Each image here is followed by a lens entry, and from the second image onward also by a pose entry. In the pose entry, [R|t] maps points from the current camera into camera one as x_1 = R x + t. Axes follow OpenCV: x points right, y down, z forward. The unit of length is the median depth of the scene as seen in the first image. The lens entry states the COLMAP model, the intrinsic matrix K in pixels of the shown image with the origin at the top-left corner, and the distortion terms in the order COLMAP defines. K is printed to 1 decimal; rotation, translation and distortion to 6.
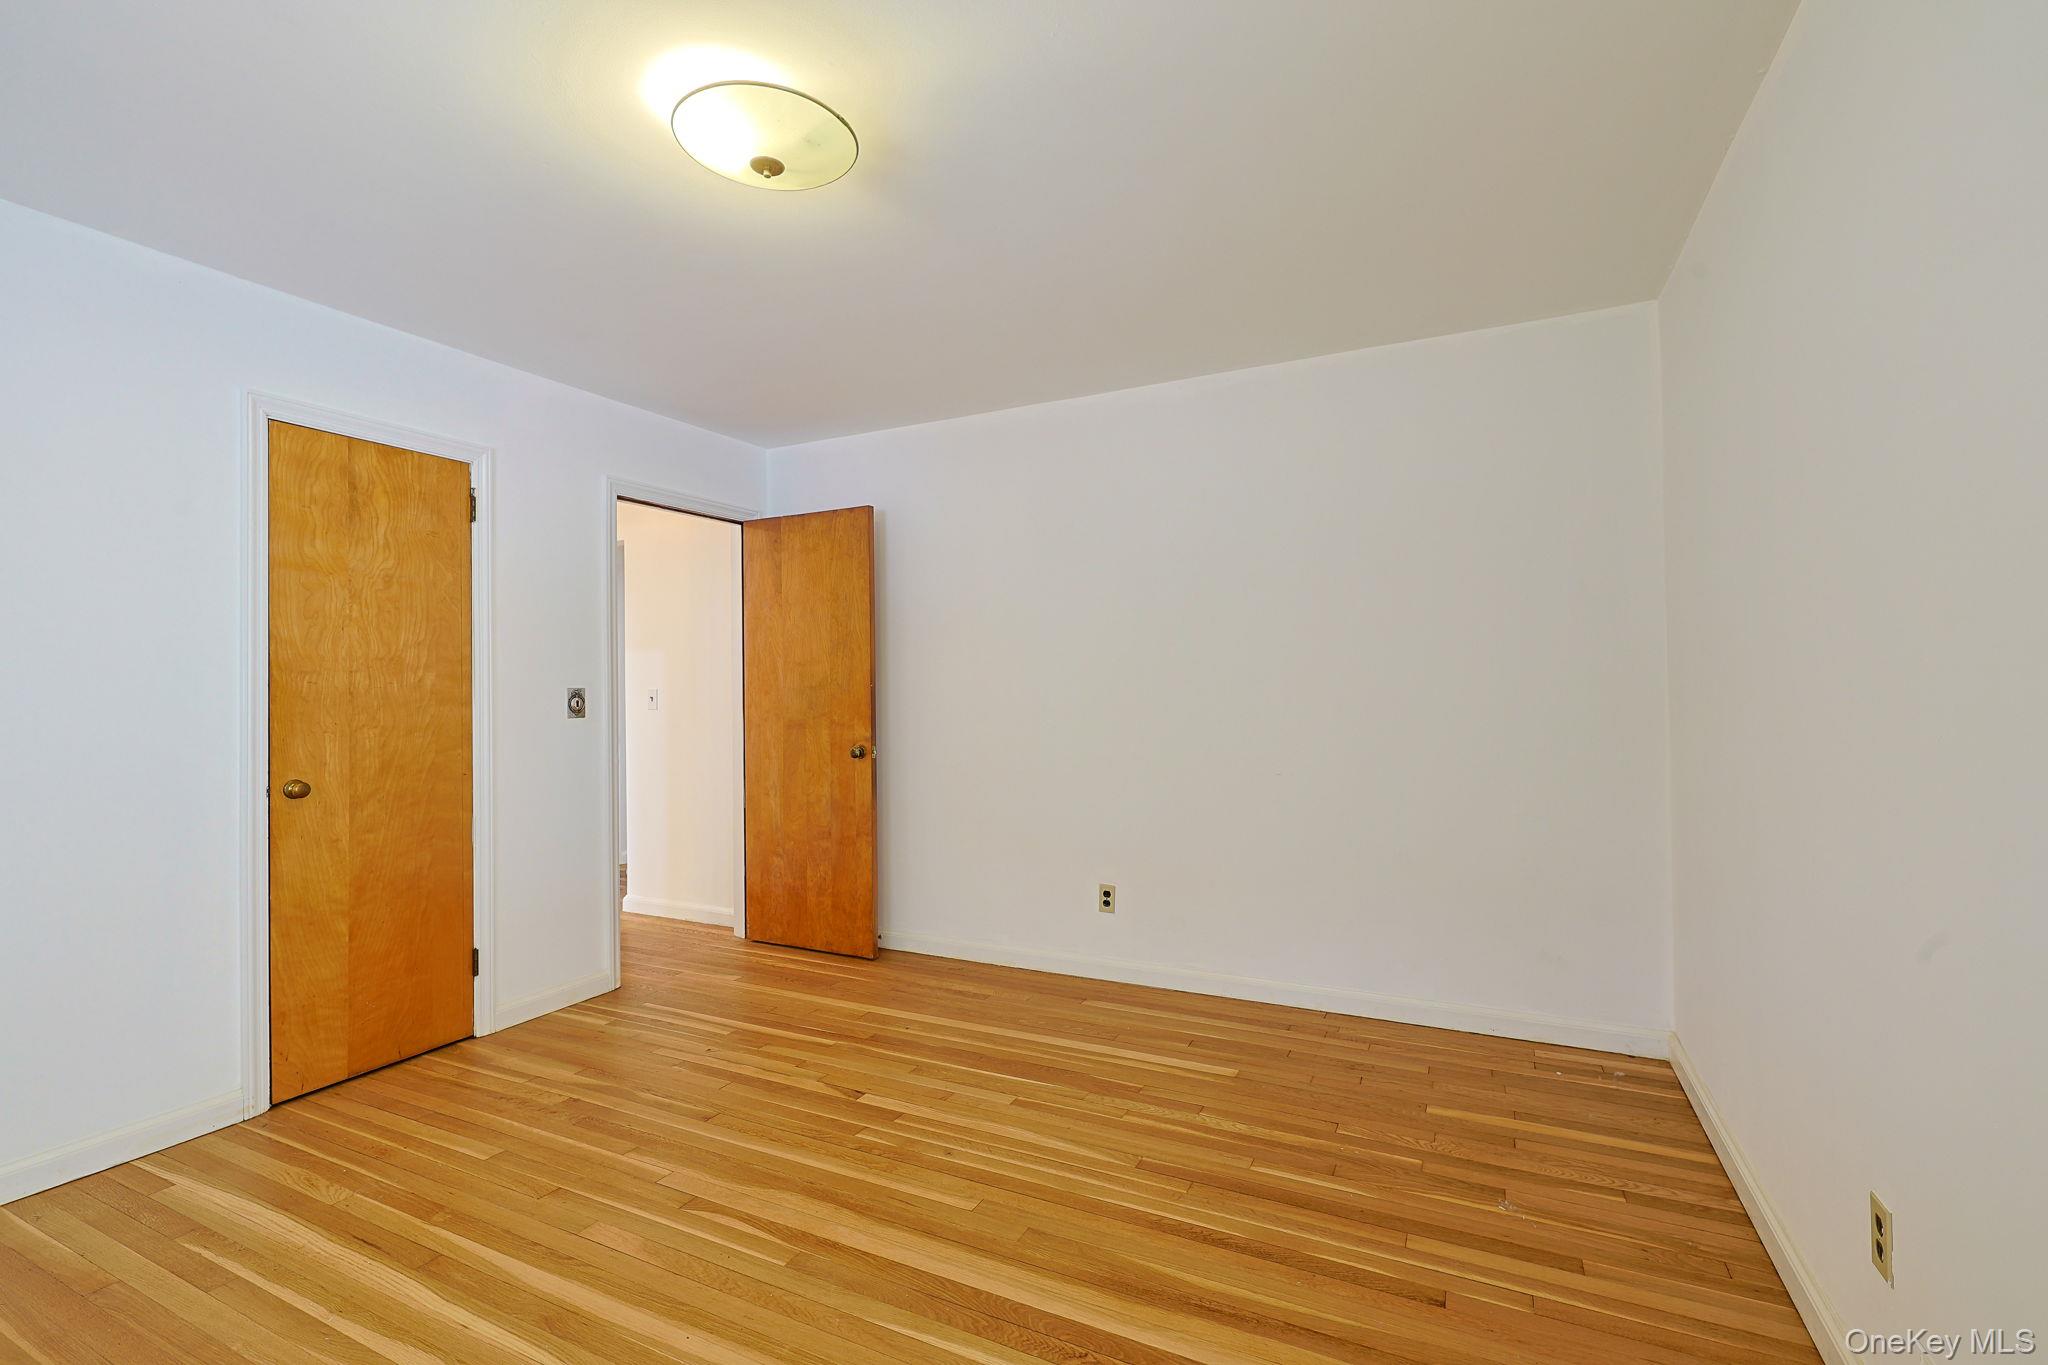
lens RADIAL K [[901.9, 0, 1026.5], [0, 901.9, 685.1], [0, 0, 1]] dist [0.001048, -0.000284]
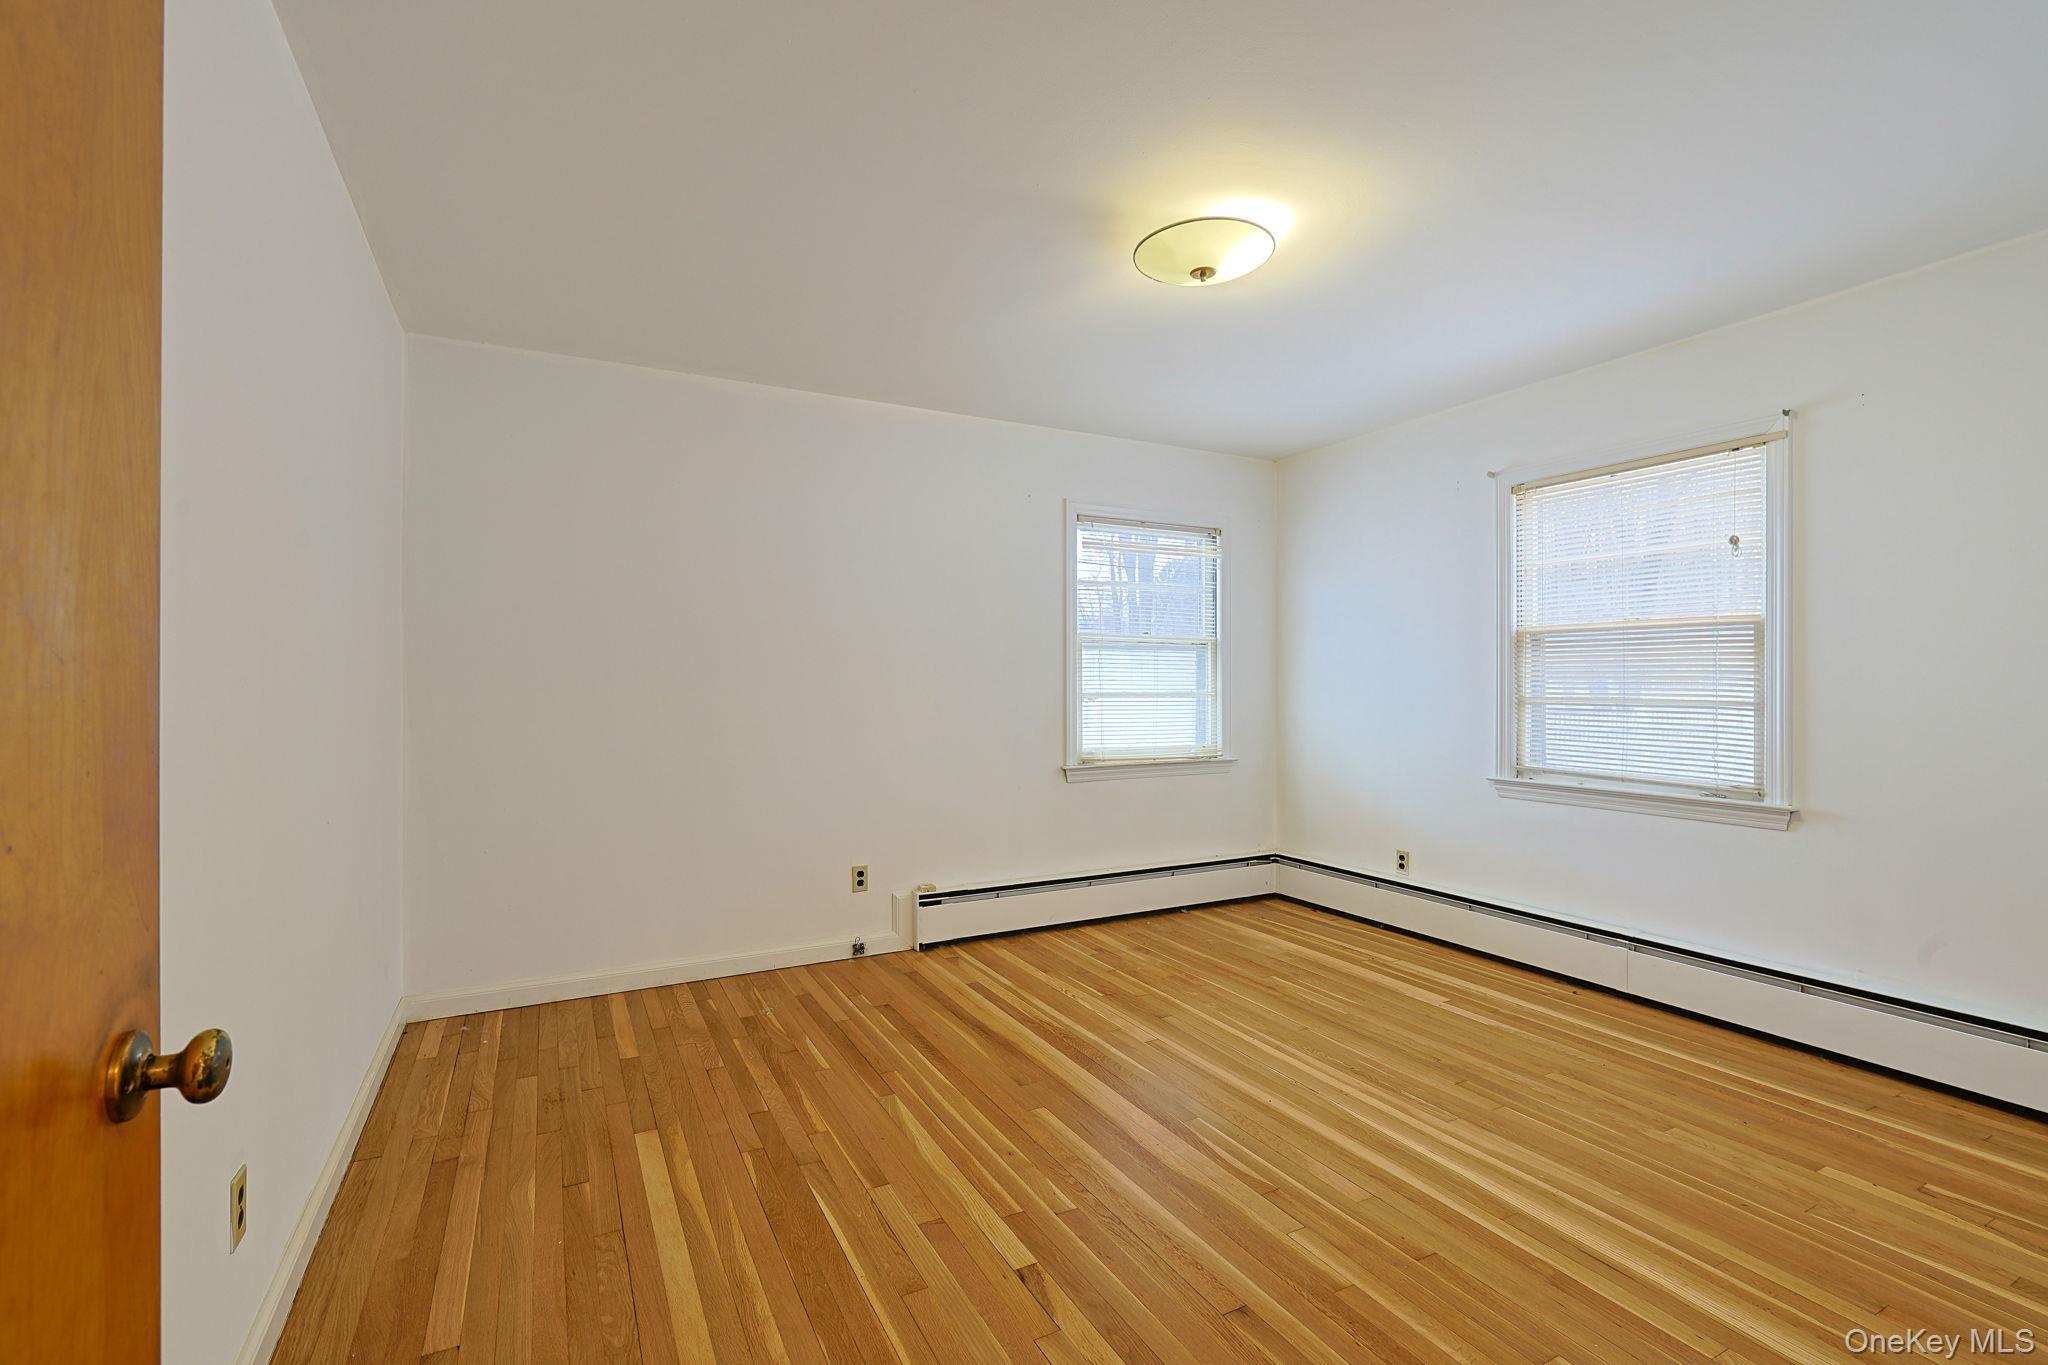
lens RADIAL K [[901.9, 0, 1028.6], [0, 901.9, 687.2], [0, 0, 1]] dist [0.001048, -0.000284]
pose [[-0.814735, 0.008903, 0.579765, -0.687766], [0.005576, 0.999956, -0.007519, 0.023347], [-0.579807, -0.002894, -0.814749, 1.828290]]
